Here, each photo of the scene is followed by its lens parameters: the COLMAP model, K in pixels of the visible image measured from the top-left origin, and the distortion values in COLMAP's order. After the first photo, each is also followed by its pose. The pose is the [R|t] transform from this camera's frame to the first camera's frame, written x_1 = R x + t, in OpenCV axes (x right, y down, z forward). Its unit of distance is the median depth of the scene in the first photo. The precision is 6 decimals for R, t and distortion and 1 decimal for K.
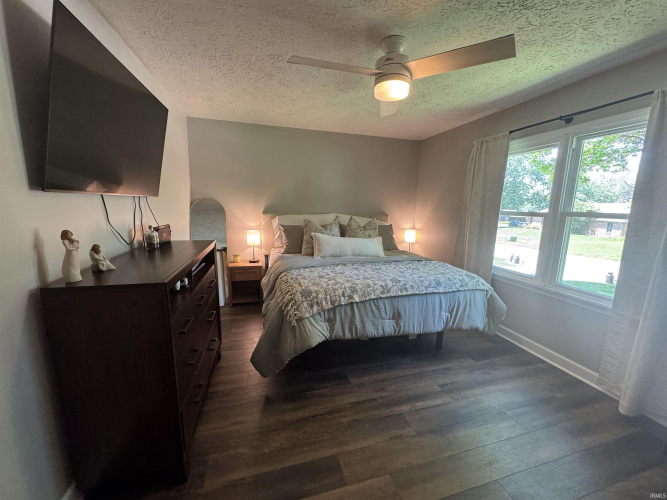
lens RADIAL K [[268.8, 0, 337.3], [0, 268.8, 250.5], [0, 0, 1]] dist [-0.002324, 0.000192]
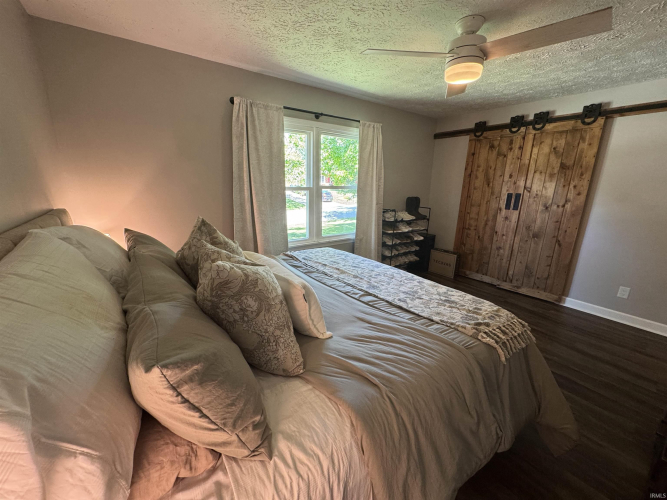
lens RADIAL K [[268.8, 0, 337.2], [0, 268.8, 248.9], [0, 0, 1]] dist [-0.002324, 0.000192]
pose [[-0.353949, -0.259582, 0.898520, -0.484300], [0.132427, 0.937122, 0.322900, -0.255387], [-0.925842, 0.233279, -0.297318, 1.298553]]
